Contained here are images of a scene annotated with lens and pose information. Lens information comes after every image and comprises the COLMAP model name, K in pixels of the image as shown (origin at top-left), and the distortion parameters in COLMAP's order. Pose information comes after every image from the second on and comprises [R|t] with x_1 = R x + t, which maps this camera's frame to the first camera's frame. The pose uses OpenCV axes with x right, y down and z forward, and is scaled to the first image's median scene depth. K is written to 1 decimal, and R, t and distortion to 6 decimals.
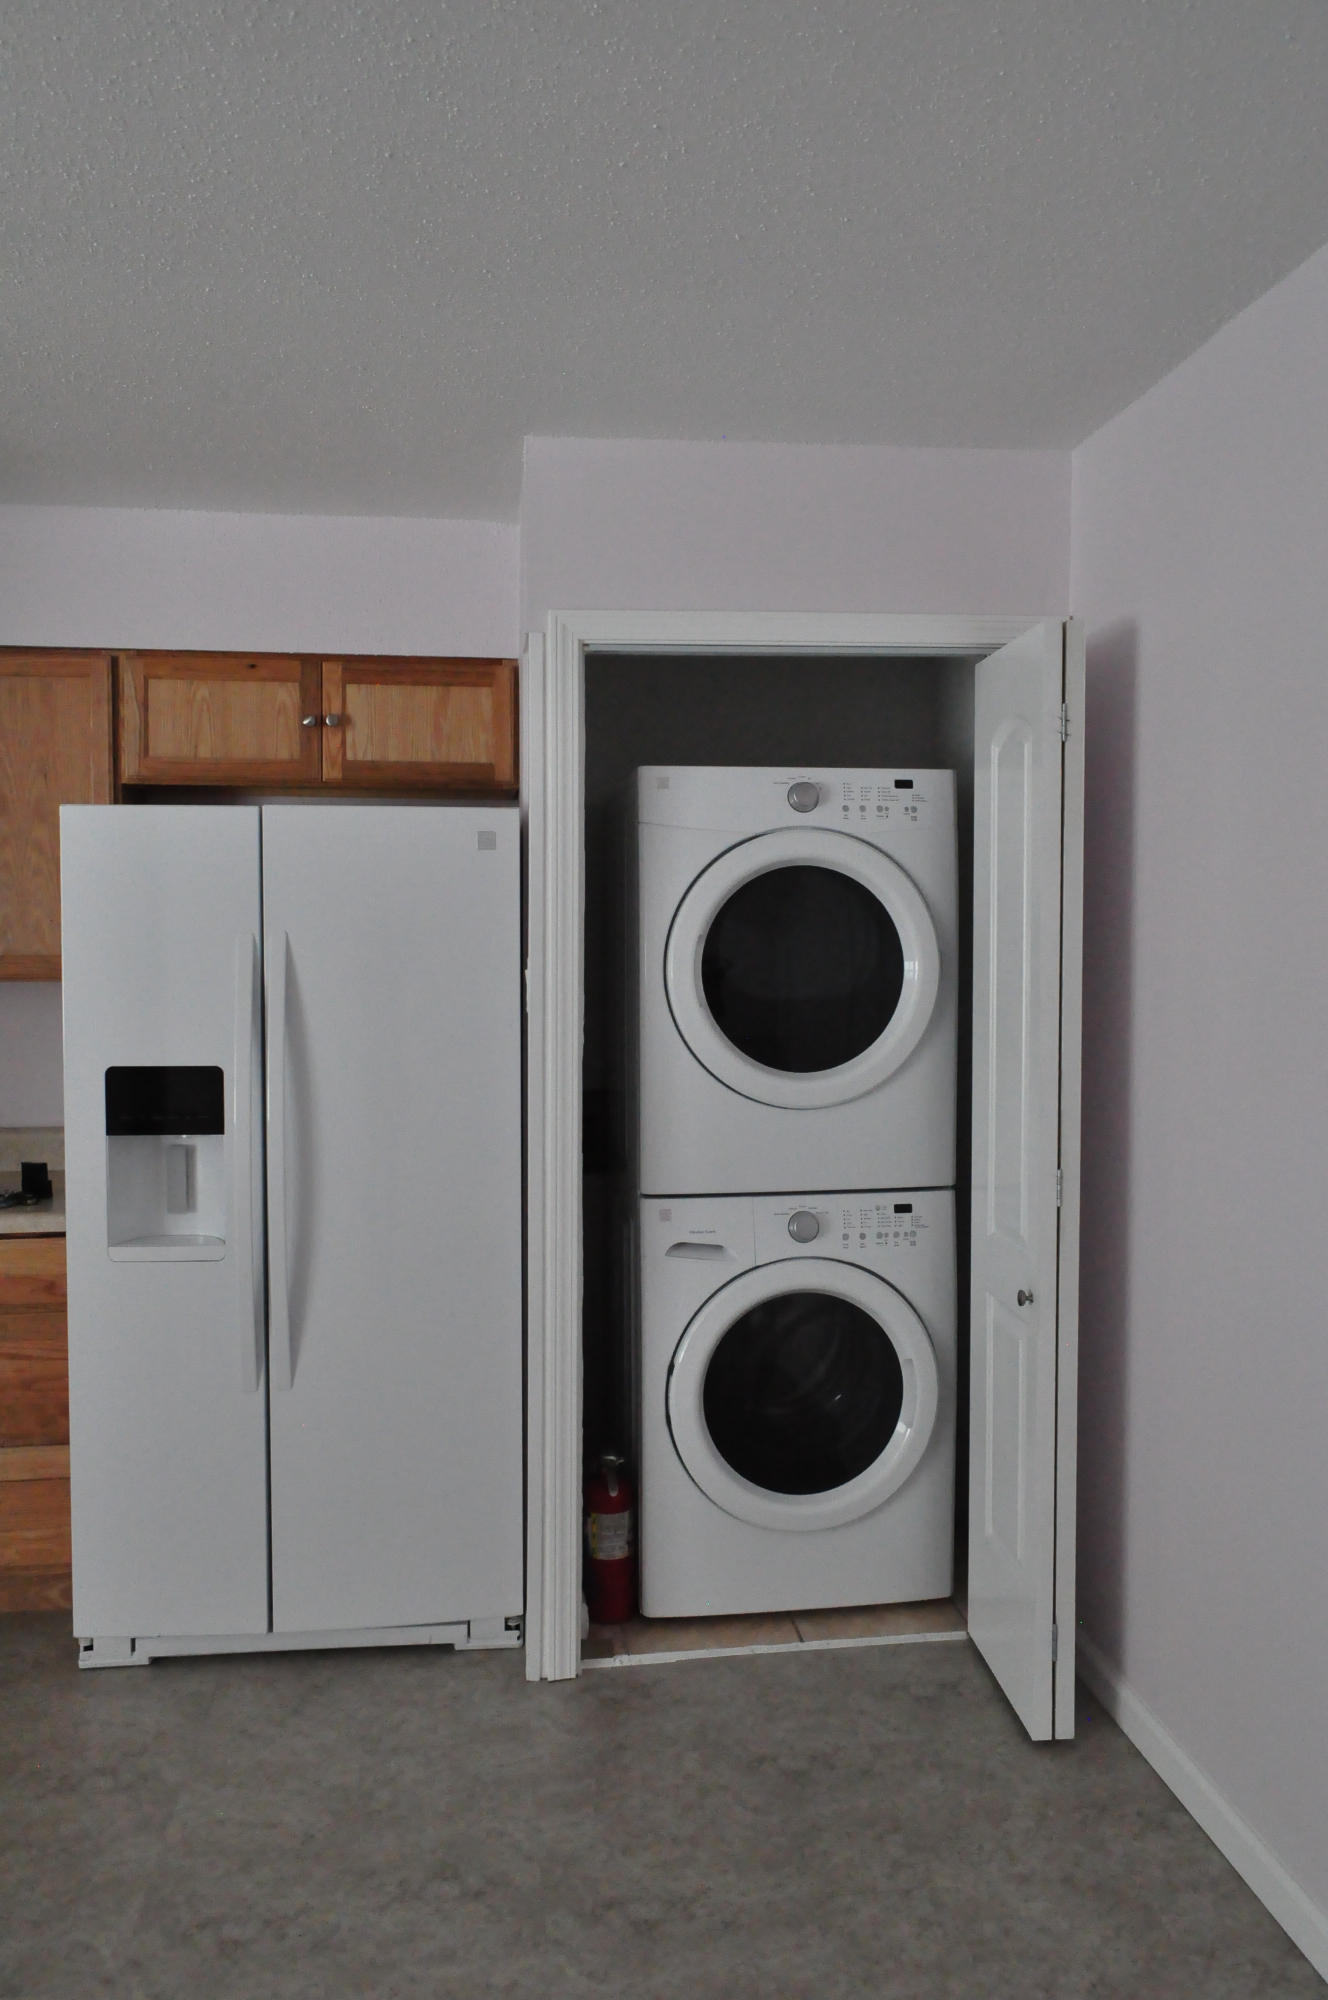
lens RADIAL K [[1543.5, 0, 664.0], [0, 1543.5, 1000.0], [0, 0, 1]] dist [-0.009171, -0.005295]
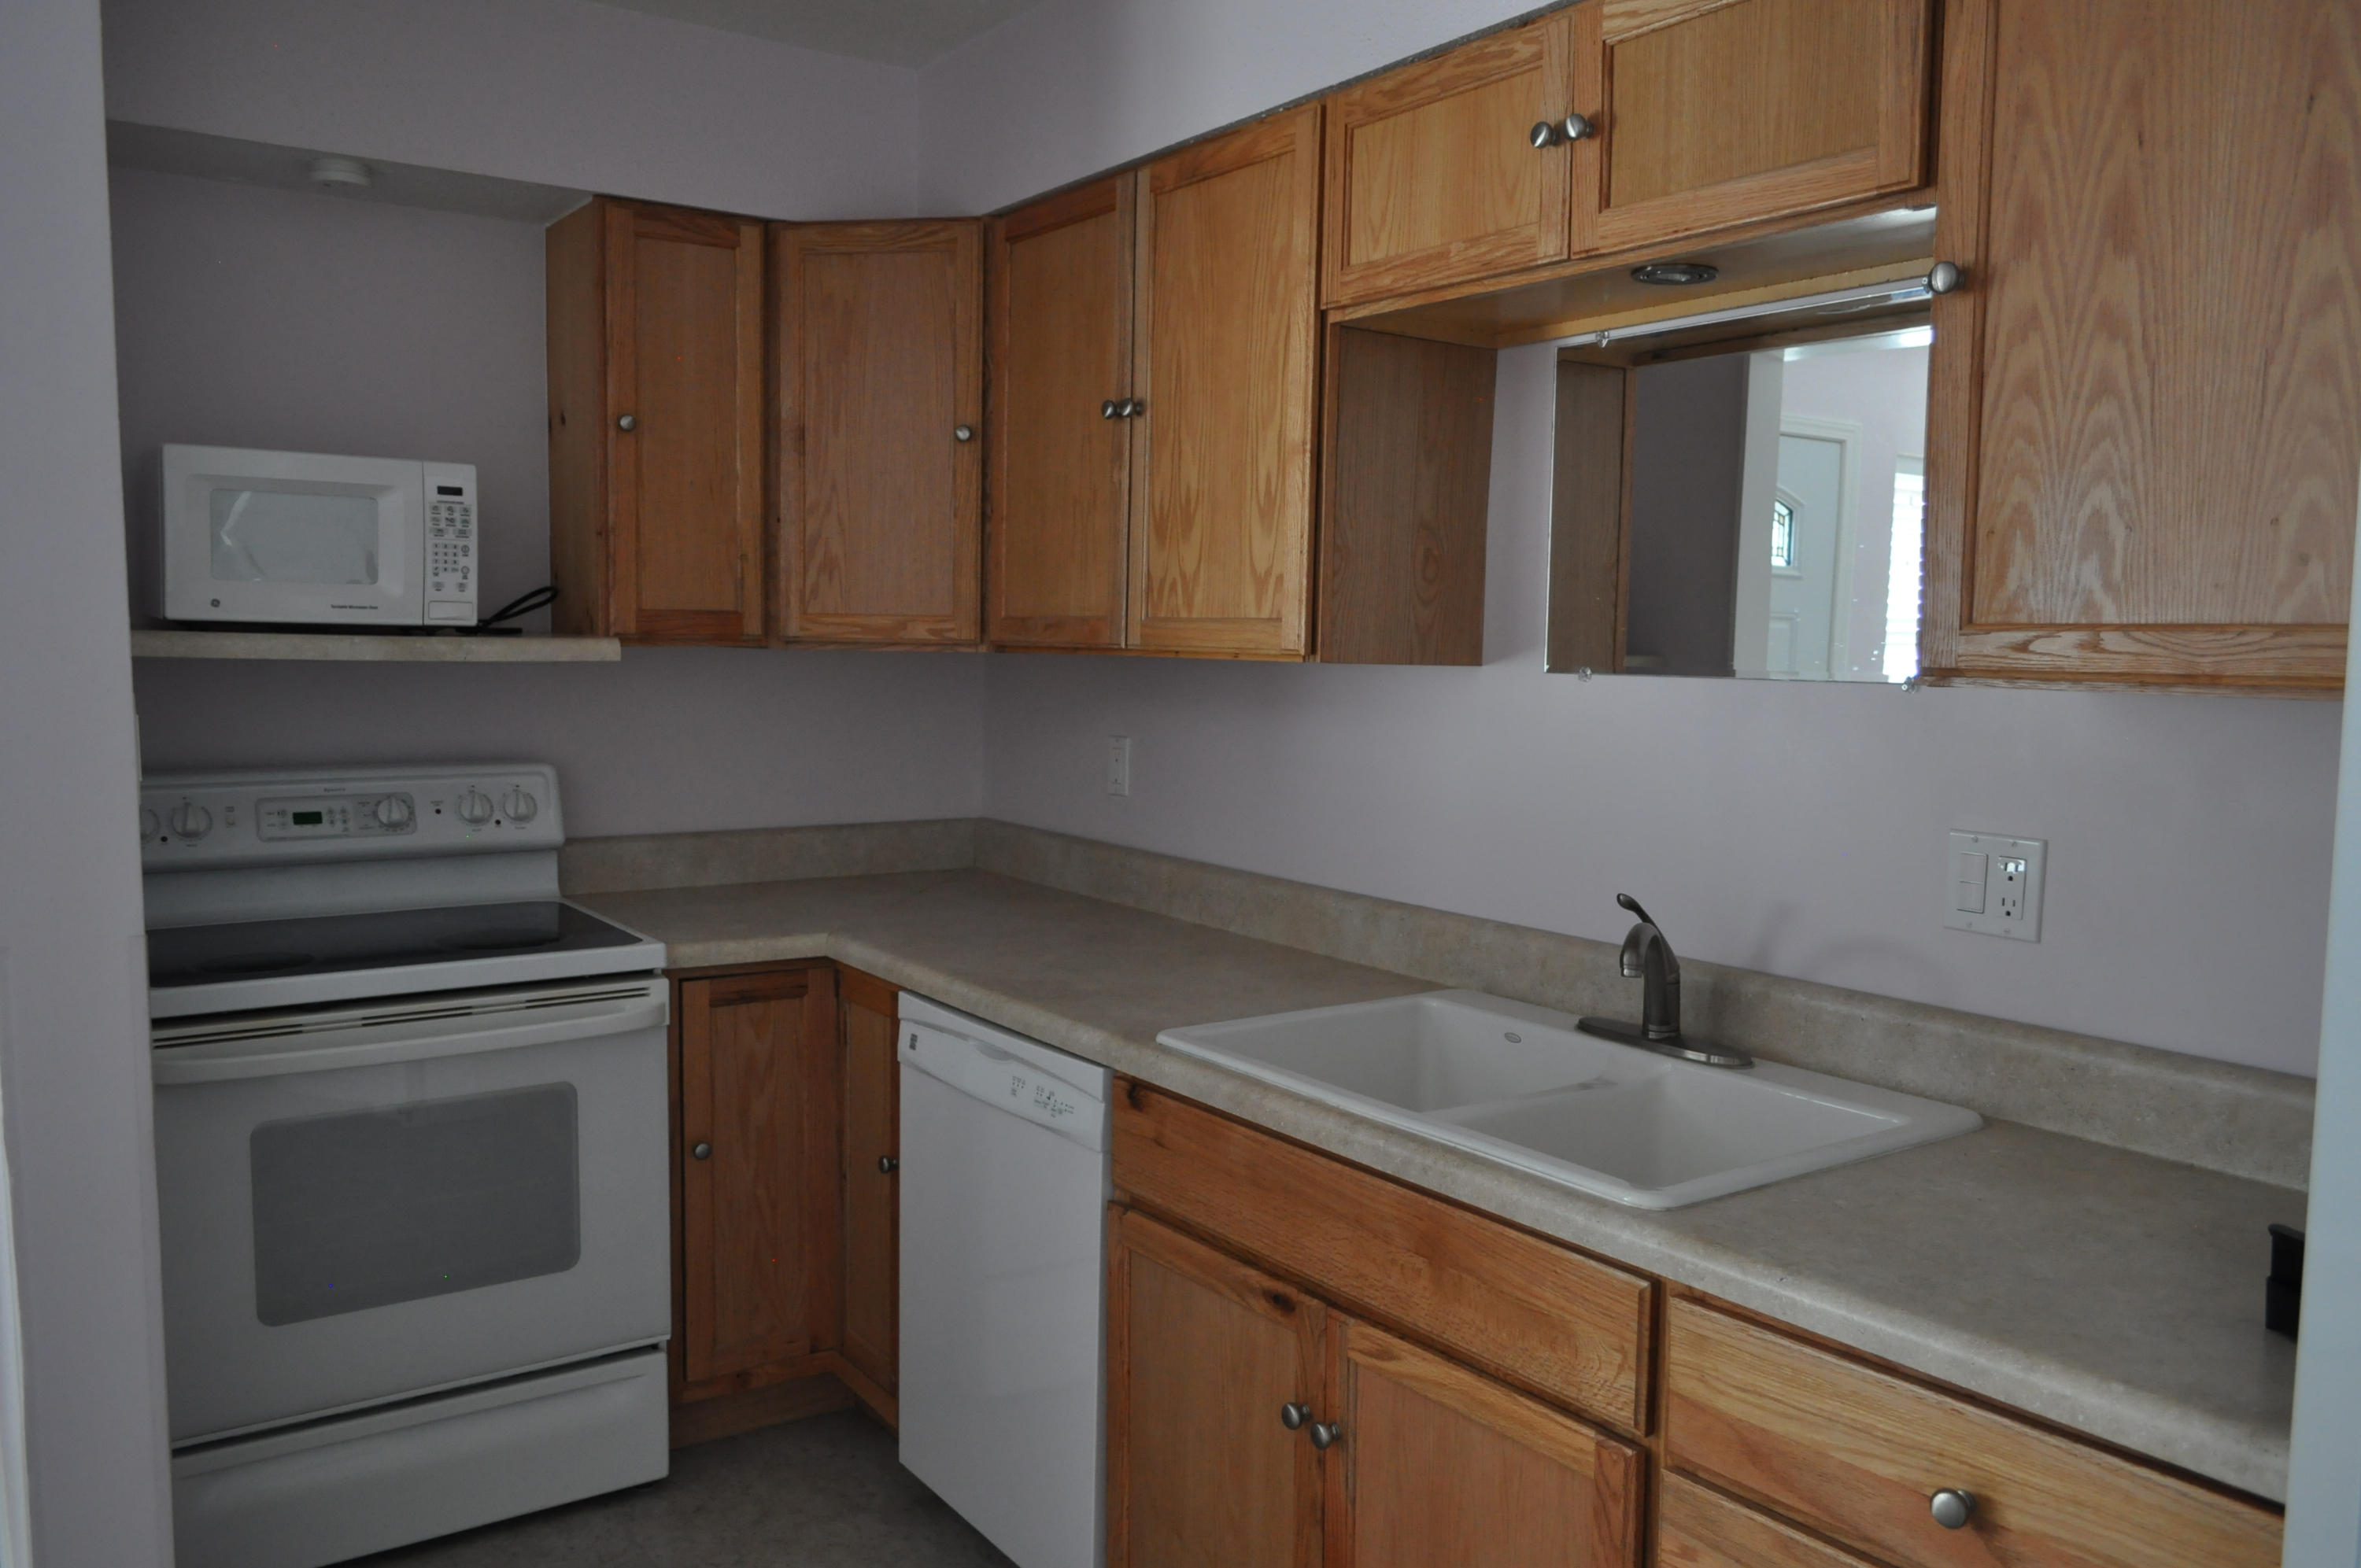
lens RADIAL K [[1821.8, 0, 1176.9], [0, 1821.8, 793.8], [0, 0, 1]] dist [-0.009171, -0.005295]
pose [[0.463521, 0.084882, -0.882011, -0.177825], [-0.053200, 0.996271, 0.067920, -0.004769], [0.884488, 0.015441, 0.466308, 0.582033]]
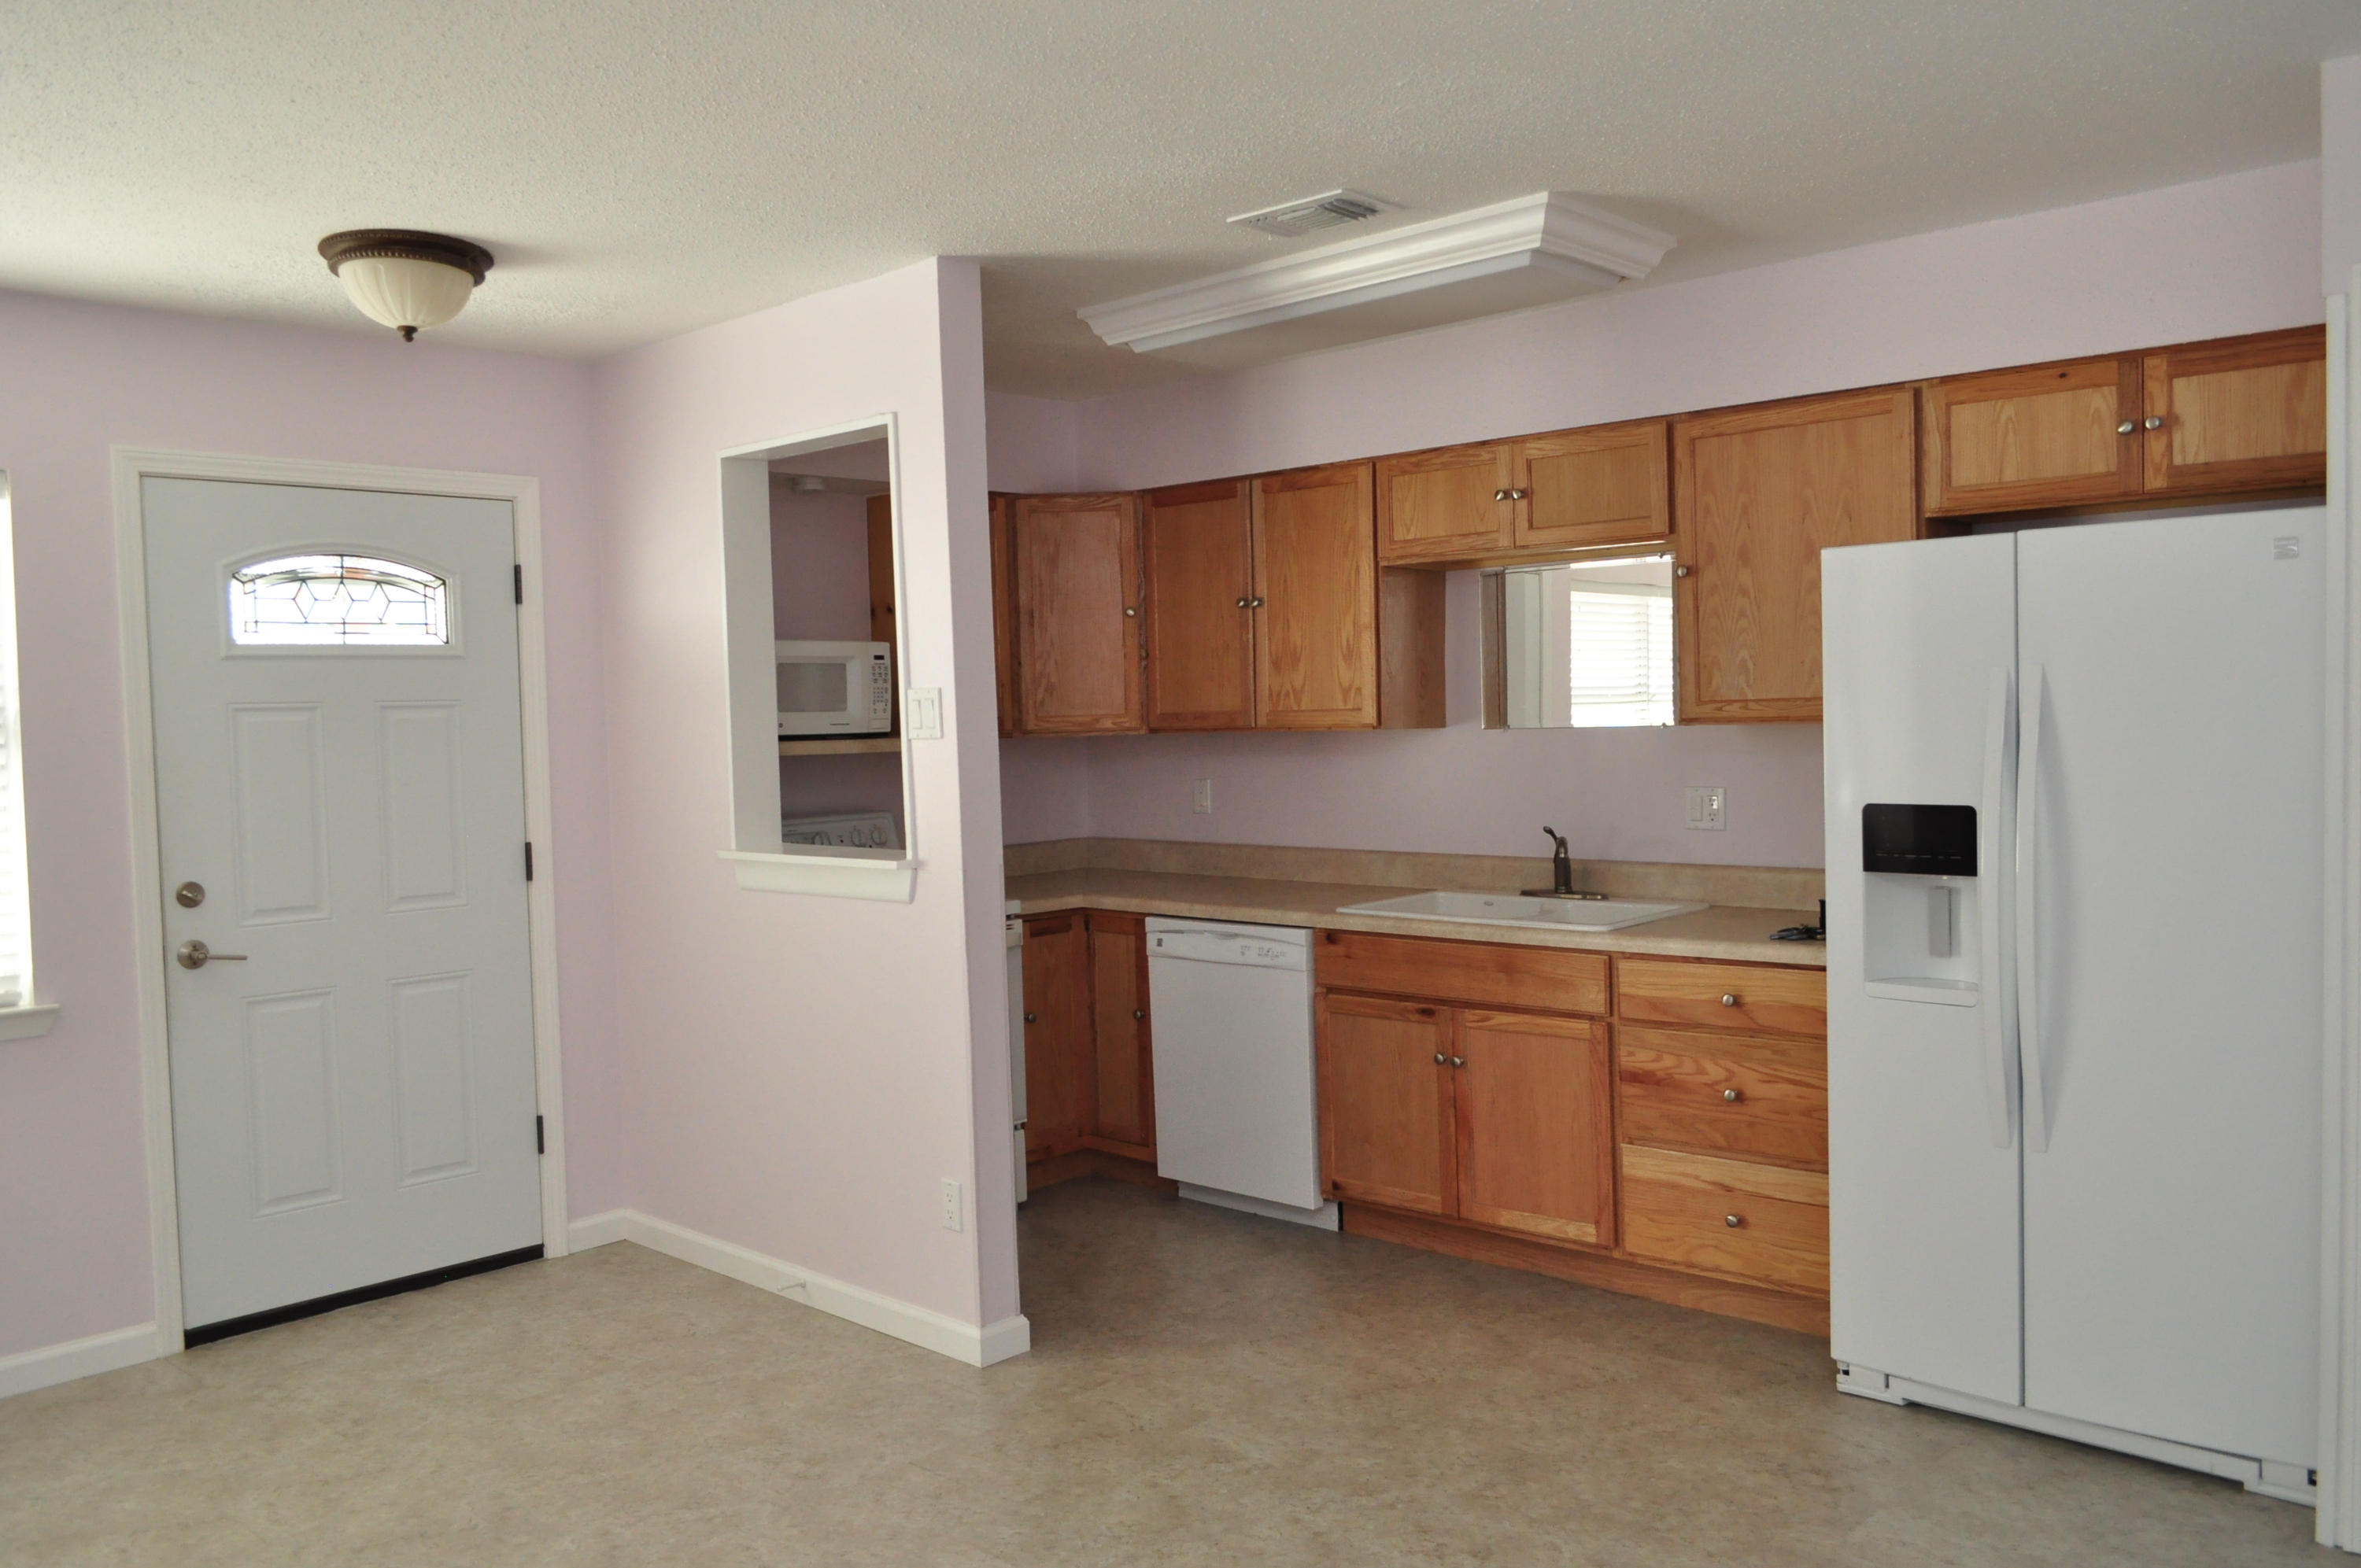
lens RADIAL K [[1828.1, 0, 1177.1], [0, 1828.1, 792.6], [0, 0, 1]] dist [-0.006862, -0.004219]
pose [[0.637977, 0.017549, -0.769855, 0.238607], [-0.003443, 0.999795, 0.019938, 0.011543], [0.770048, -0.010070, 0.637907, -0.099298]]
